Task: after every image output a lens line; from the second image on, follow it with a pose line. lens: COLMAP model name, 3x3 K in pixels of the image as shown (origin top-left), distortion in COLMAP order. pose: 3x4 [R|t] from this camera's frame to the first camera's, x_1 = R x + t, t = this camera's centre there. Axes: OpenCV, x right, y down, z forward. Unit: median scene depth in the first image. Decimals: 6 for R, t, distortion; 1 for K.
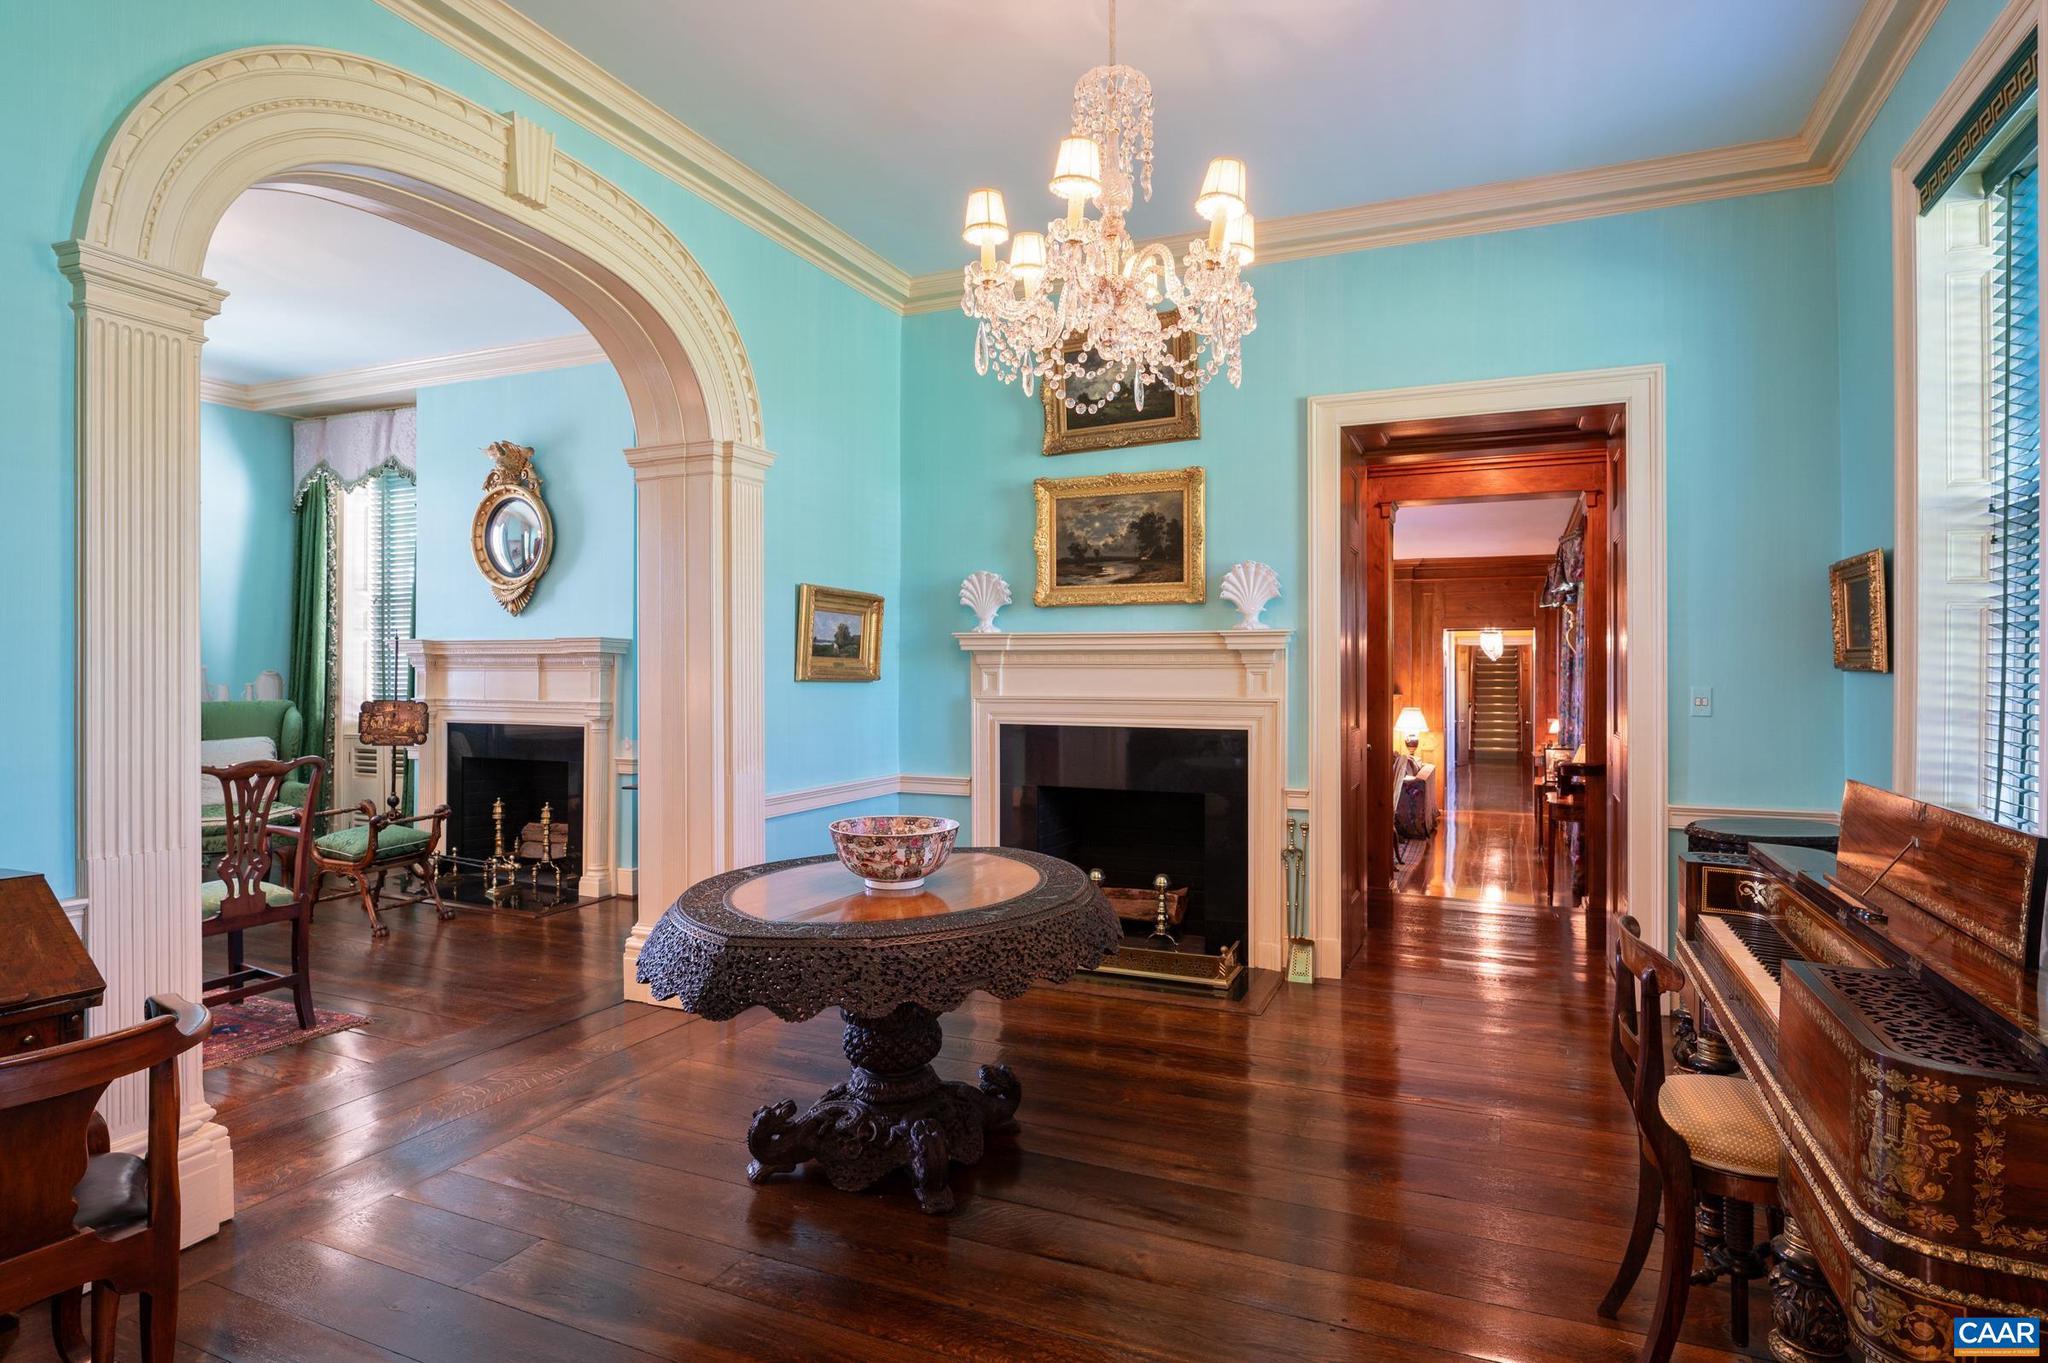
lens RADIAL K [[1105.1, 0, 1032.0], [0, 1105.1, 677.7], [0, 0, 1]] dist [-0.001398, 0.000815]
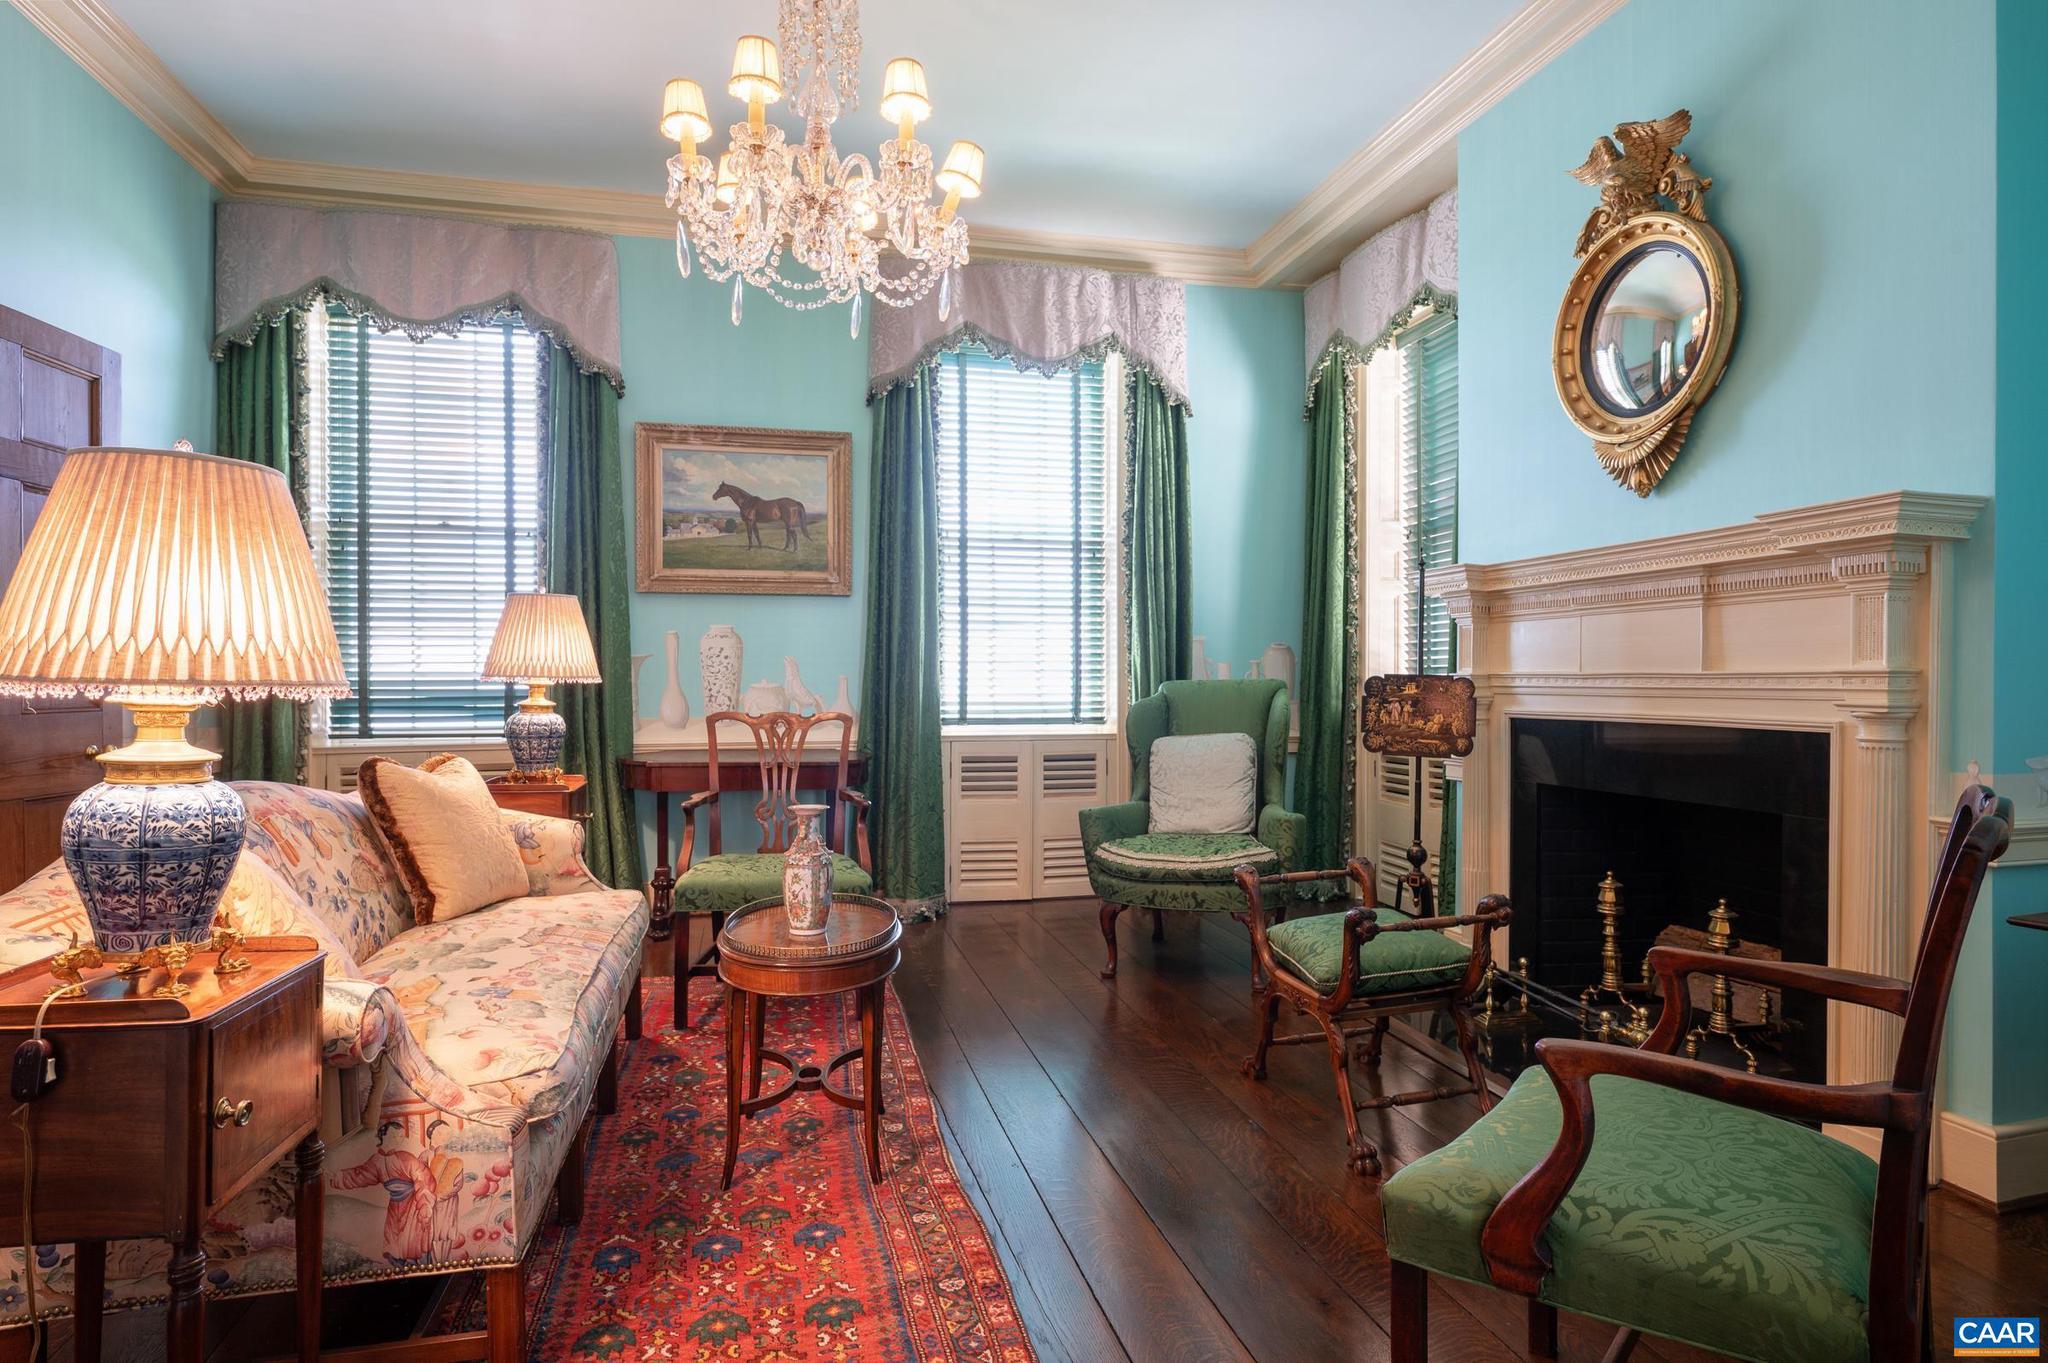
lens RADIAL K [[1105.1, 0, 1031.0], [0, 1105.1, 684.9], [0, 0, 1]] dist [-0.001398, 0.000815]
pose [[0.616100, -0.002499, -0.787664, -0.252932], [0.002579, 0.999996, -0.001156, 0.025095], [0.787663, -0.001319, 0.616104, 0.491794]]
